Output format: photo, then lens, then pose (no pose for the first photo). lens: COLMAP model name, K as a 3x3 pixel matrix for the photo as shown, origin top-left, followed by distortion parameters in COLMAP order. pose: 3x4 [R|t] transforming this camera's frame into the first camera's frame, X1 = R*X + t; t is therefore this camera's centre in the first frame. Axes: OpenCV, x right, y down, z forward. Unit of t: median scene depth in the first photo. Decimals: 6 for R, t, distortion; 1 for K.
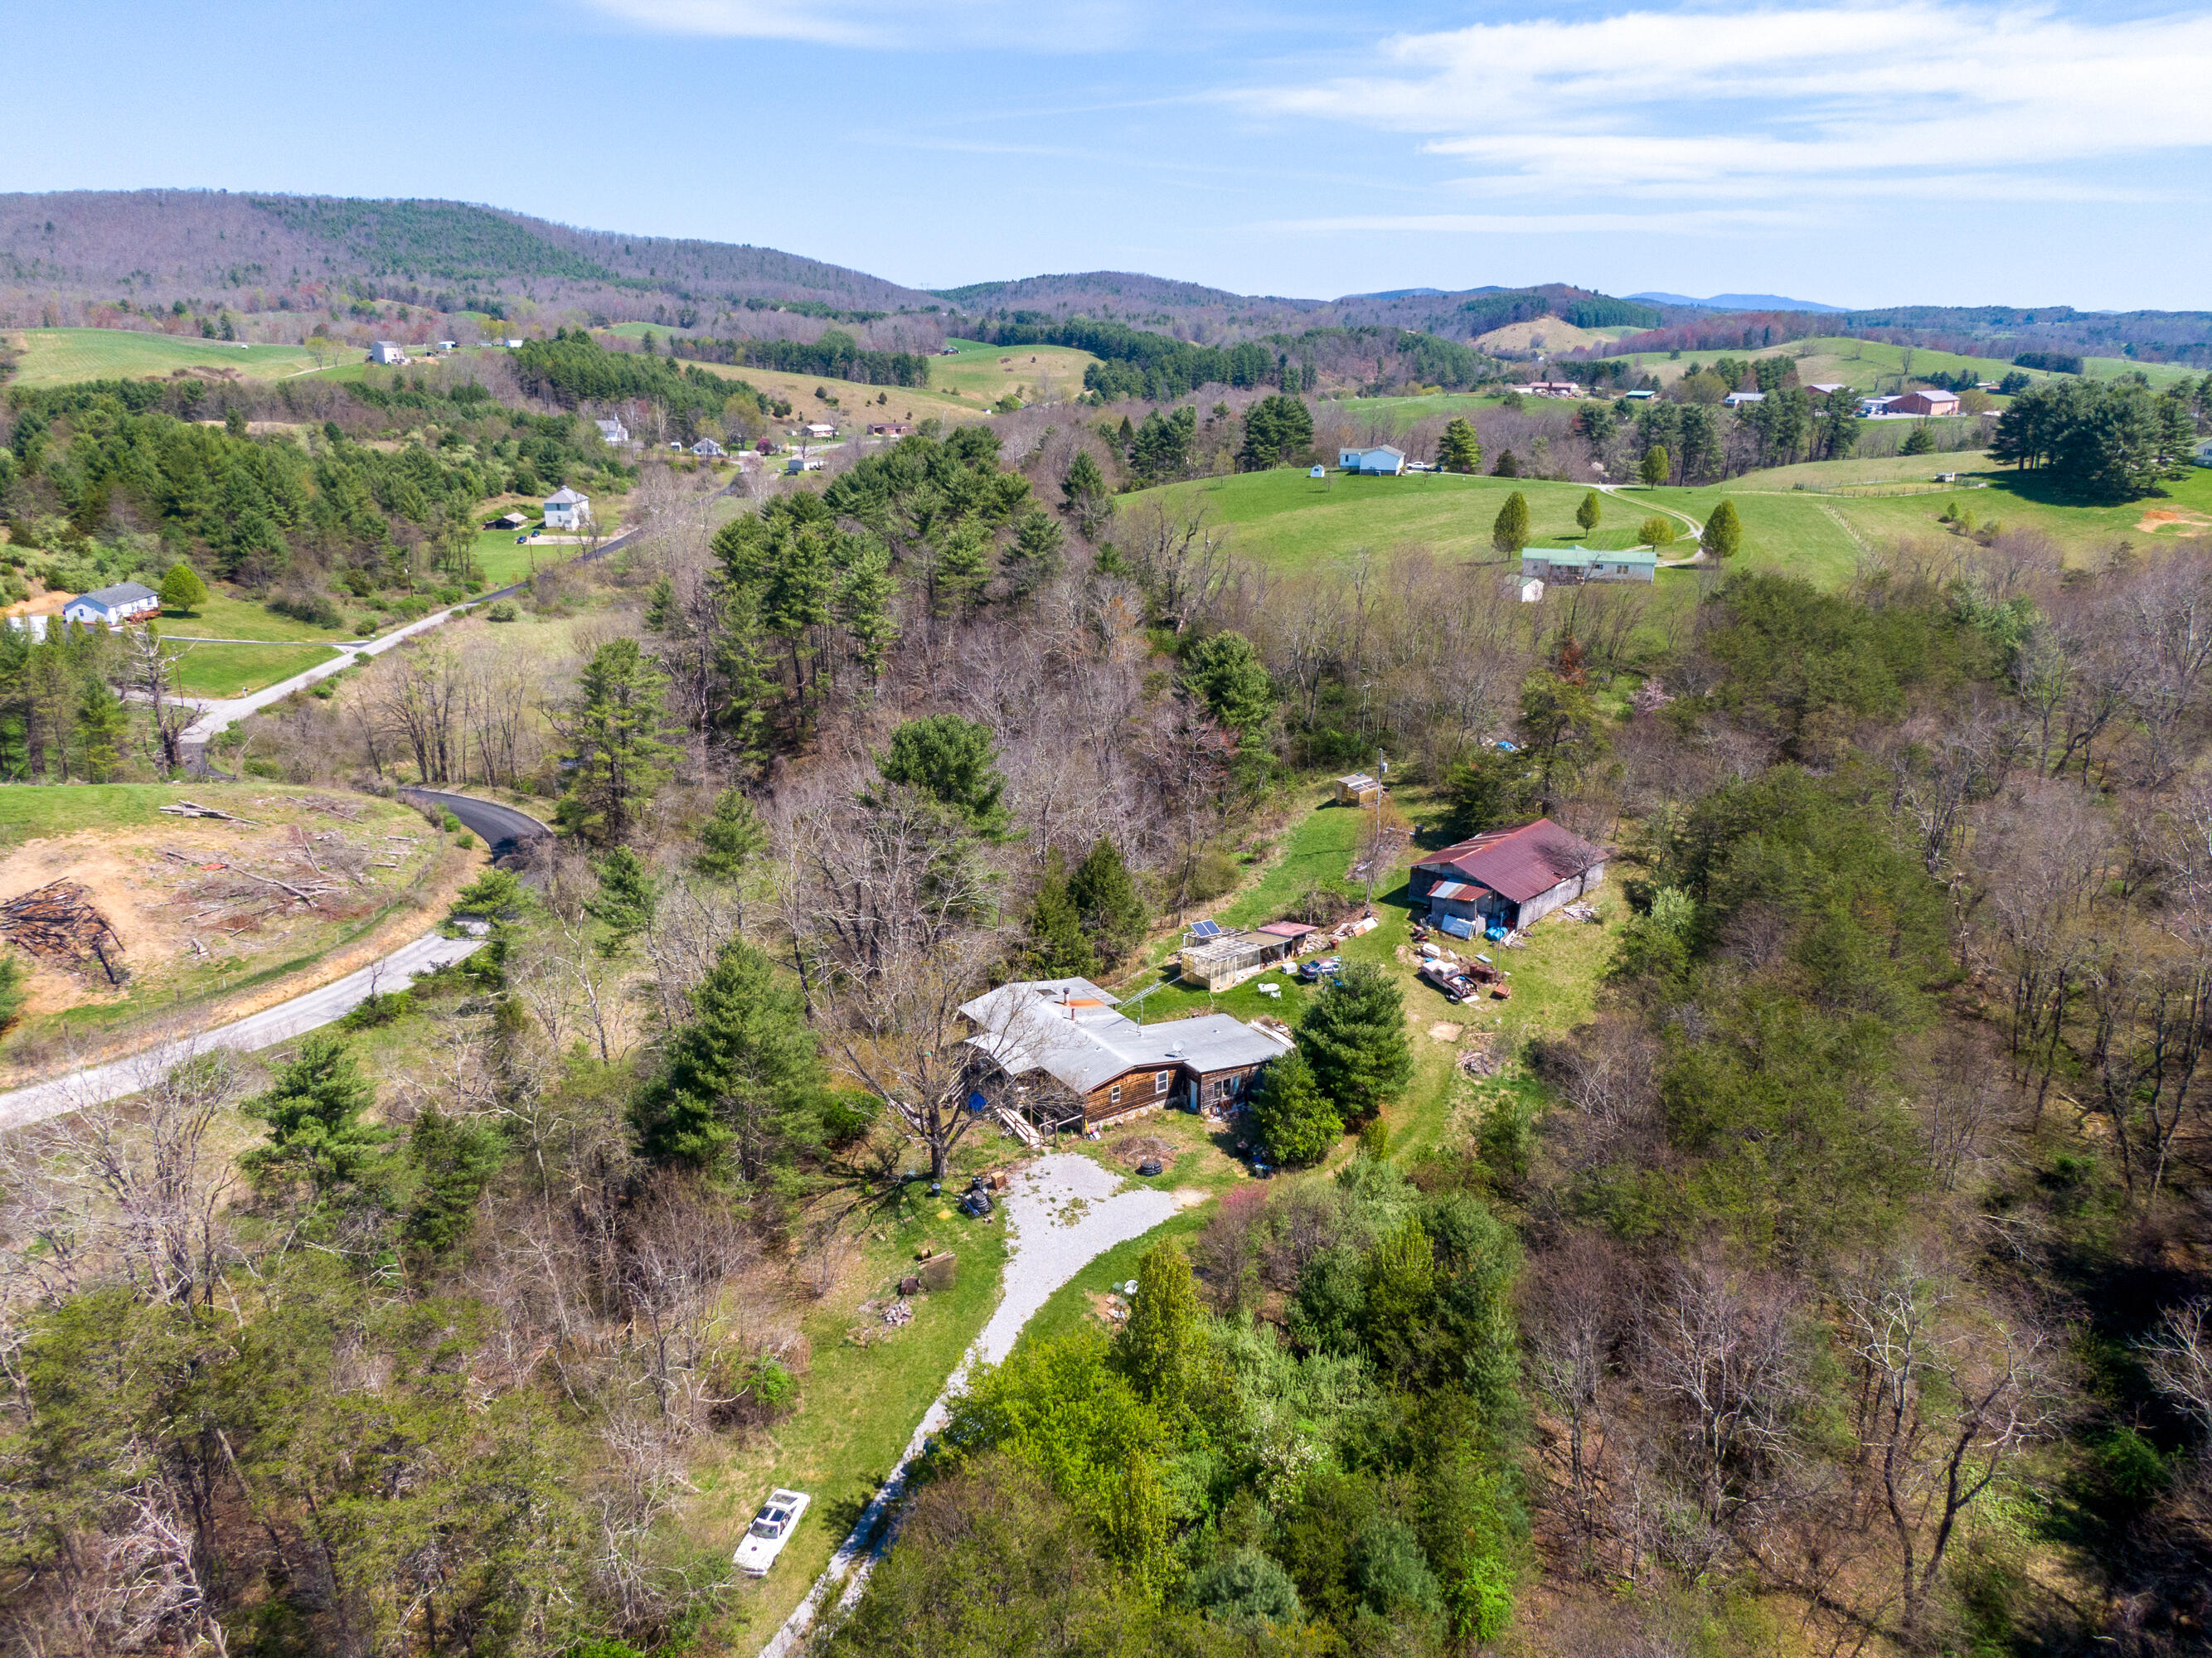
lens RADIAL K [[1581.4, 0, 1102.2], [0, 1581.4, 841.9], [0, 0, 1]] dist [0.044262, -0.071225]
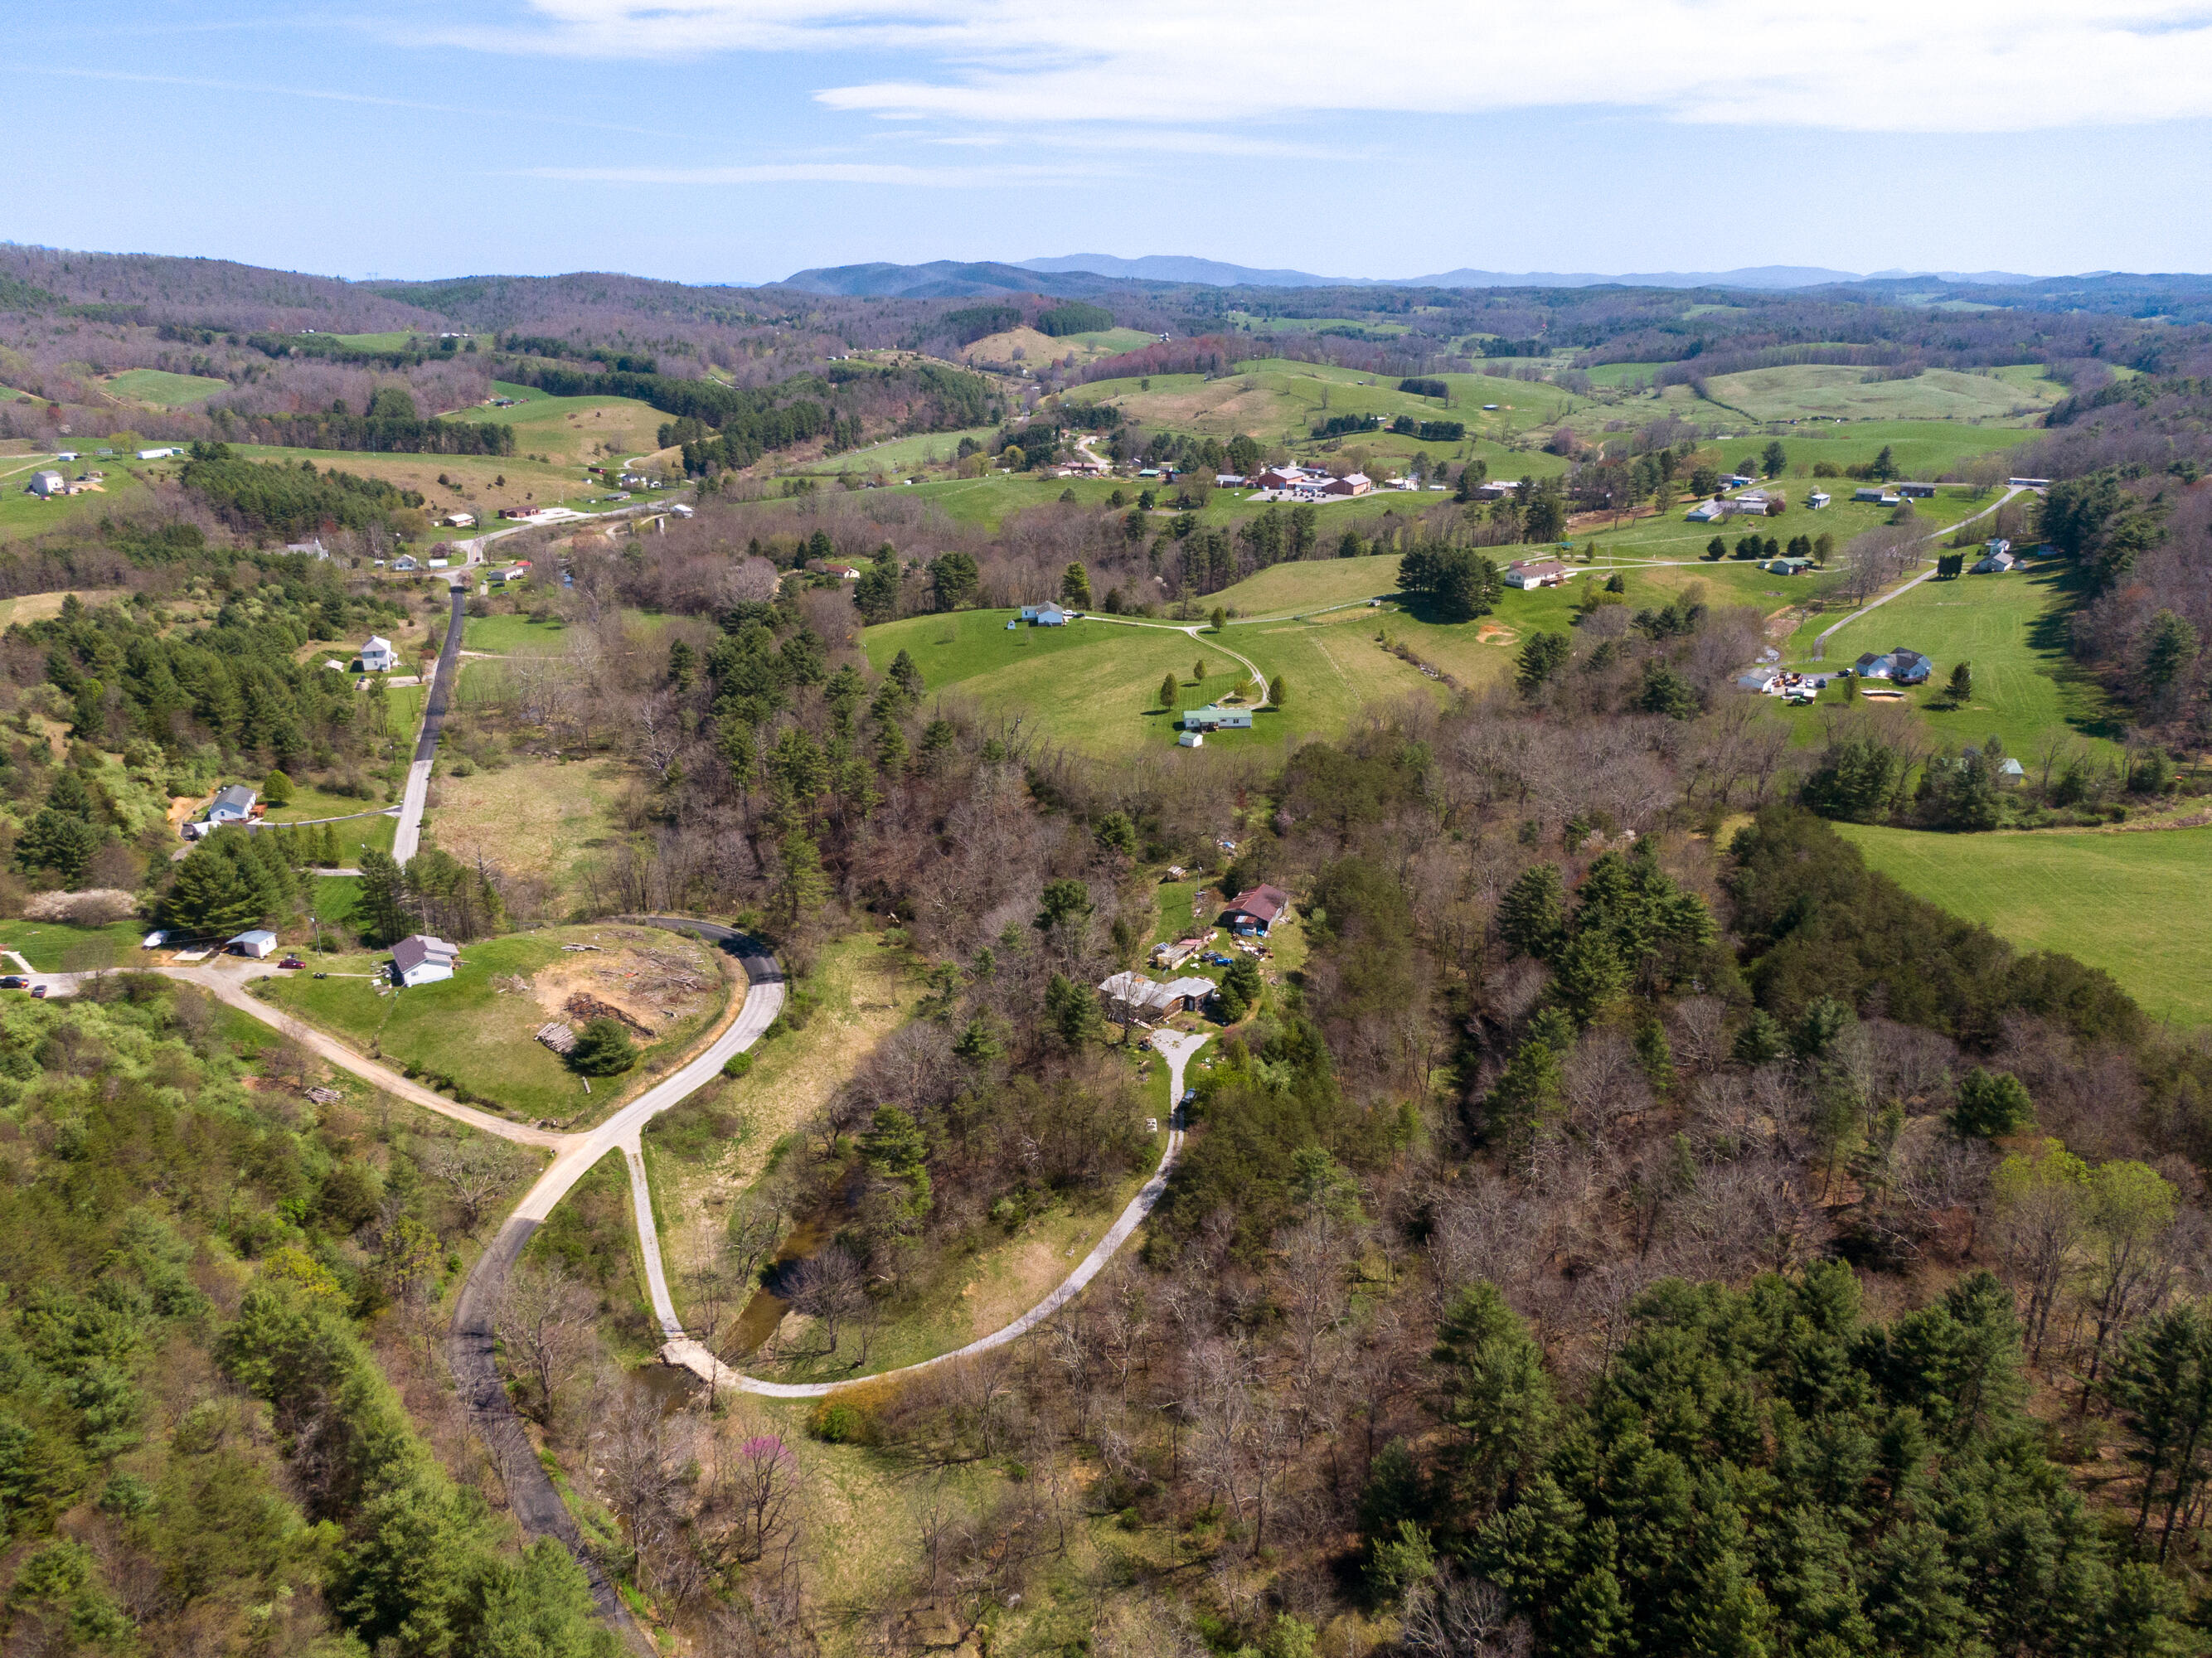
lens RADIAL K [[1581.4, 0, 1102.2], [0, 1581.4, 841.9], [0, 0, 1]] dist [0.044262, -0.071225]
pose [[0.946679, -0.111974, 0.302094, -0.322806], [0.104025, 0.993674, 0.042328, -0.096071], [-0.304922, -0.008646, 0.952338, -0.592637]]
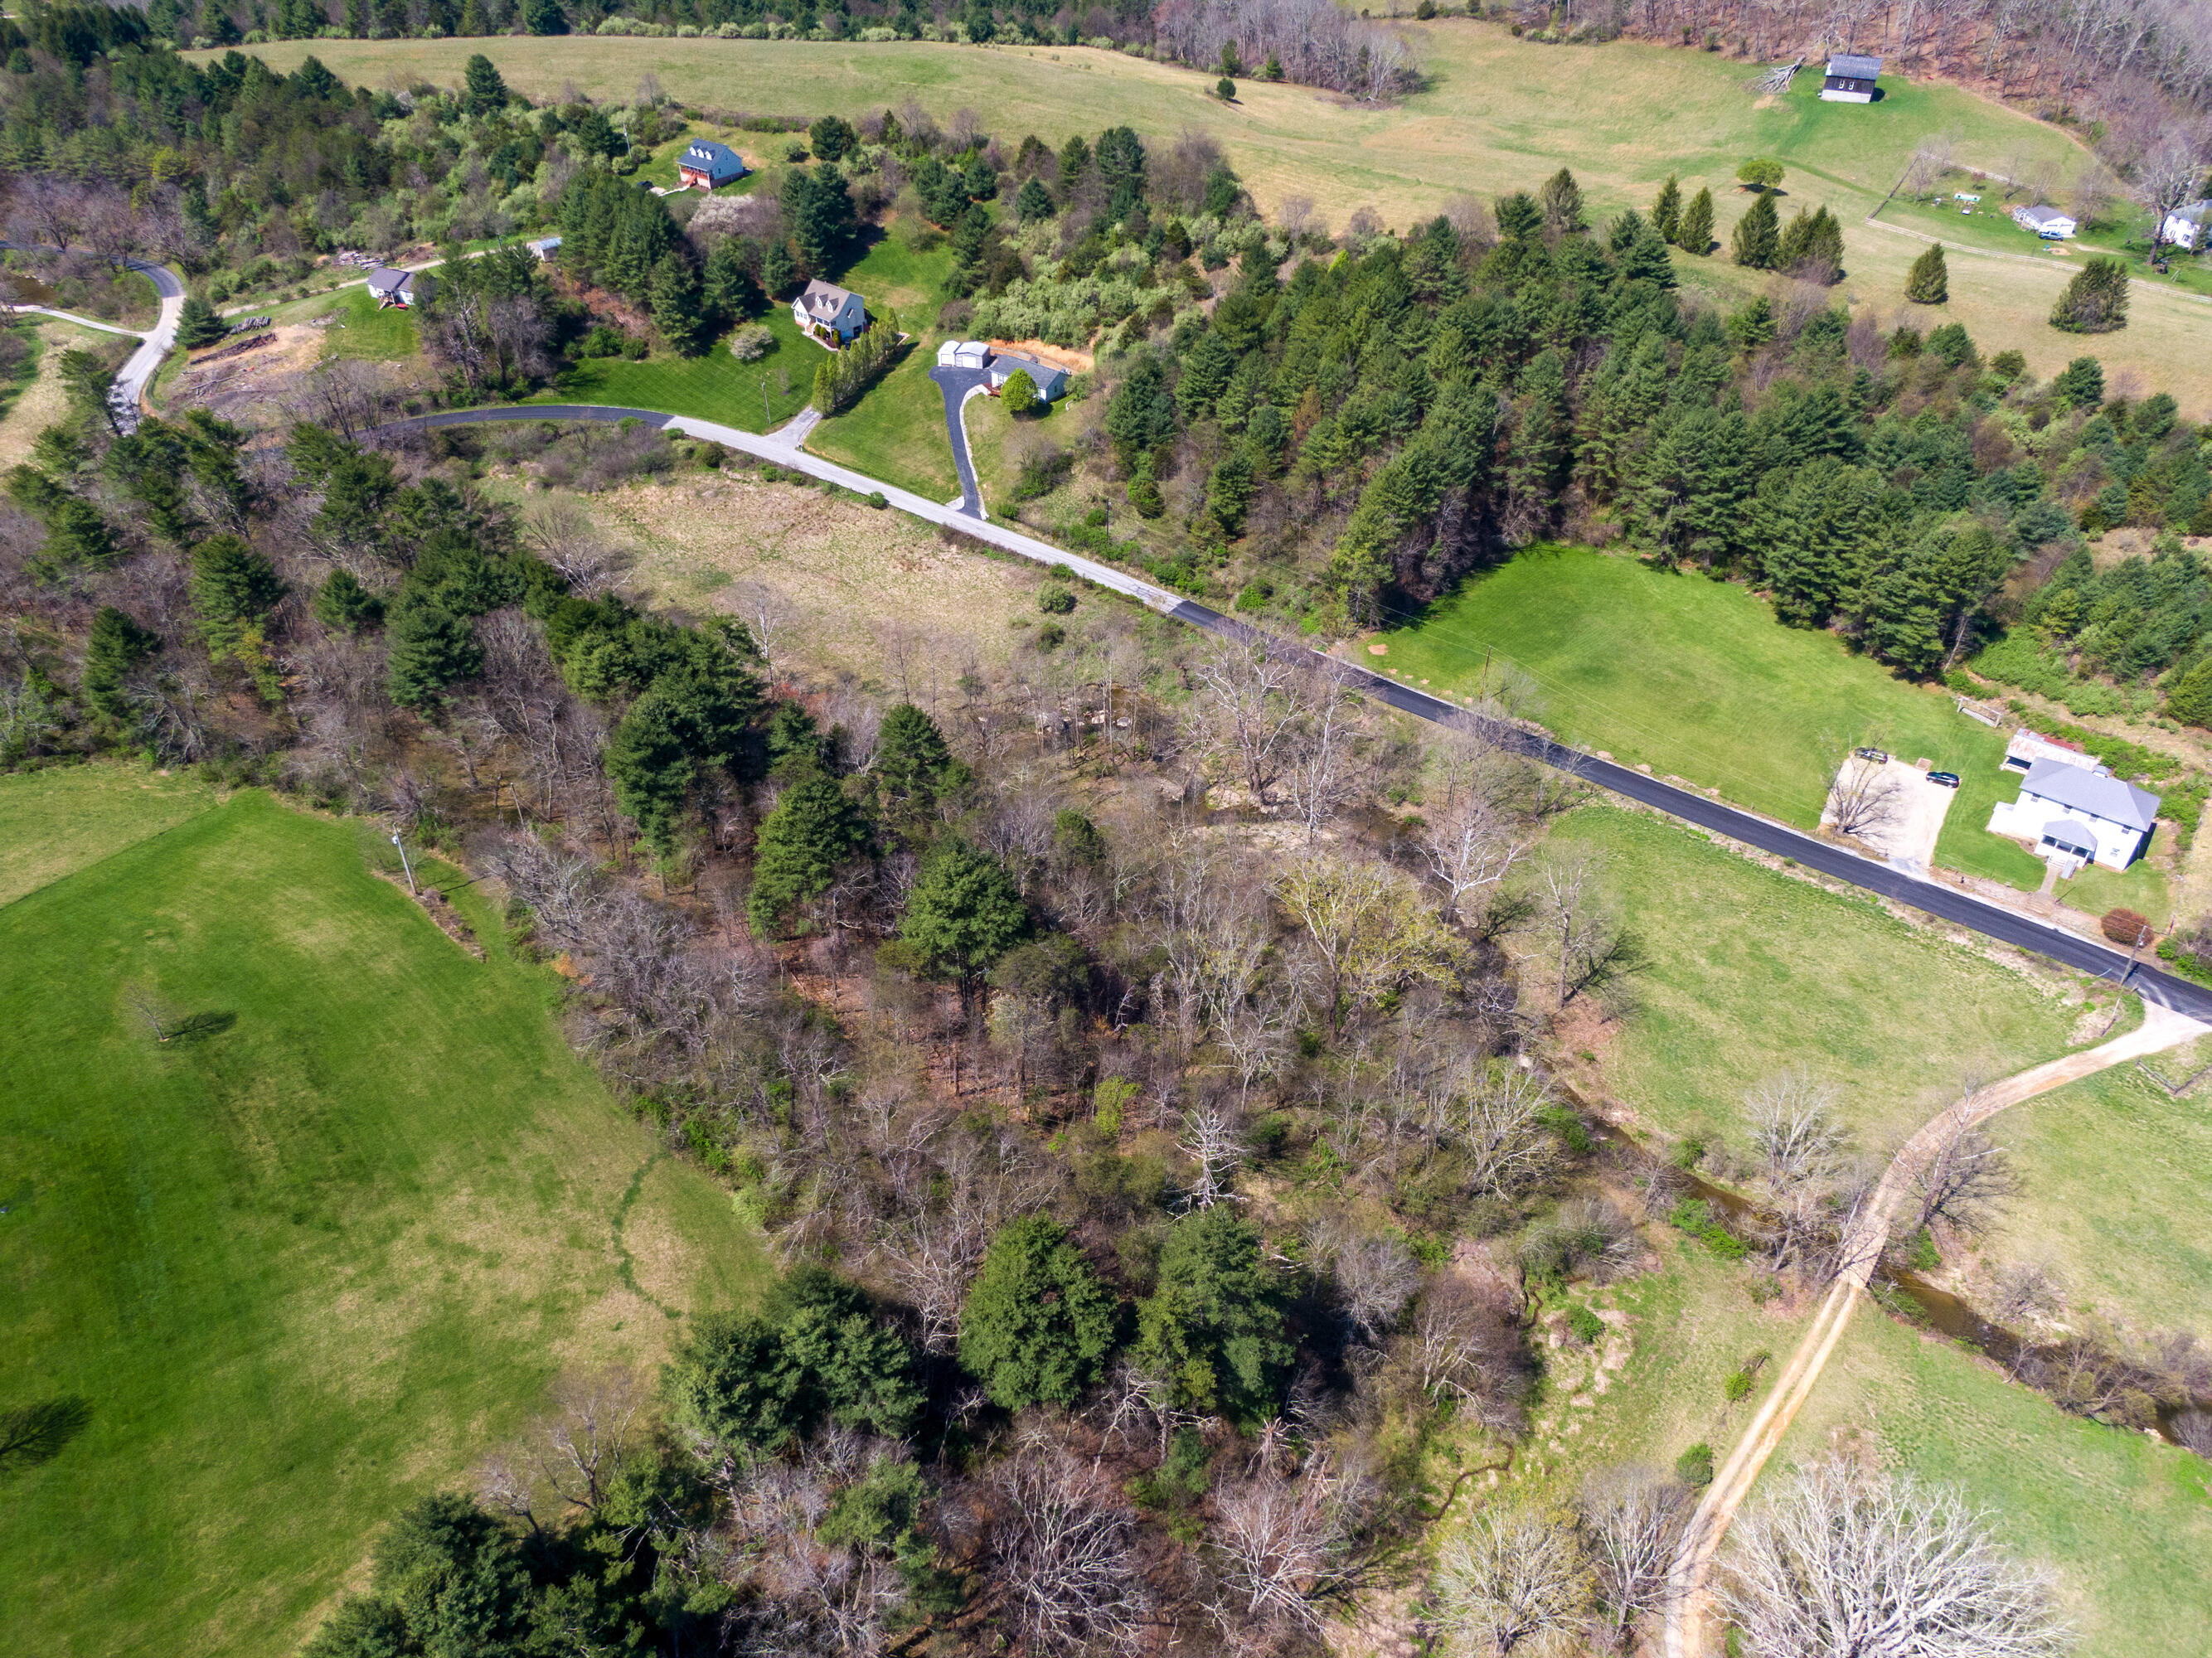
lens RADIAL K [[1581.4, 0, 1102.2], [0, 1581.4, 841.9], [0, 0, 1]] dist [0.044262, -0.071225]
pose [[-0.618550, 0.485832, -0.617547, 0.192864], [-0.245007, 0.627498, 0.739065, -0.784936], [0.746571, 0.608452, -0.269107, 1.545644]]
